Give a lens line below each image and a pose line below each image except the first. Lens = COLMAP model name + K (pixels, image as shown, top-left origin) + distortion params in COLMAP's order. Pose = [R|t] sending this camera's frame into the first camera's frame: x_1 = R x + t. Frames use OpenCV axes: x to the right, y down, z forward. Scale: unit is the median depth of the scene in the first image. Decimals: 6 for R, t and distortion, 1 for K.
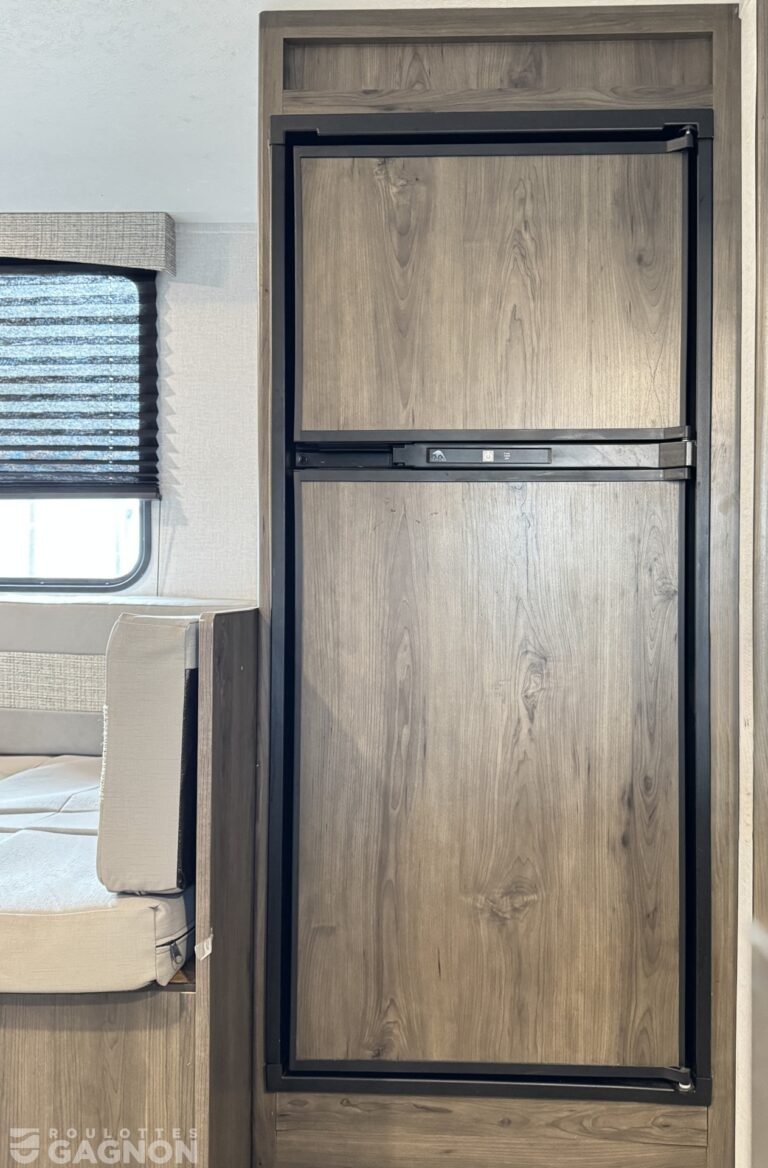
lens RADIAL K [[969.7, 0, 384.0], [0, 969.7, 584.0], [0, 0, 1]] dist [0.029872, 0.000389]
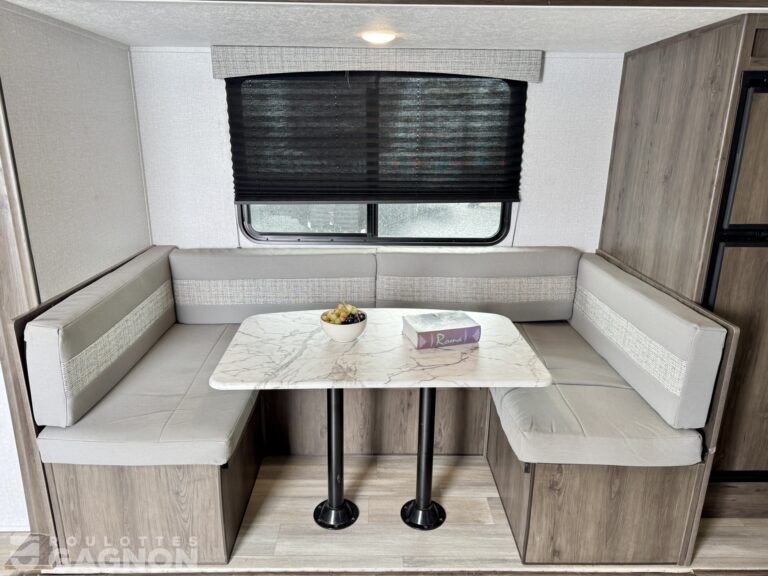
lens RADIAL K [[527.2, 0, 384.0], [0, 527.2, 288.0], [0, 0, 1]] dist [0.004181, -0.000050]
pose [[0.996490, -0.012113, 0.082835, -0.959938], [-0.010898, 0.962286, 0.271823, -0.333993], [-0.083003, -0.271771, 0.958776, -0.119553]]
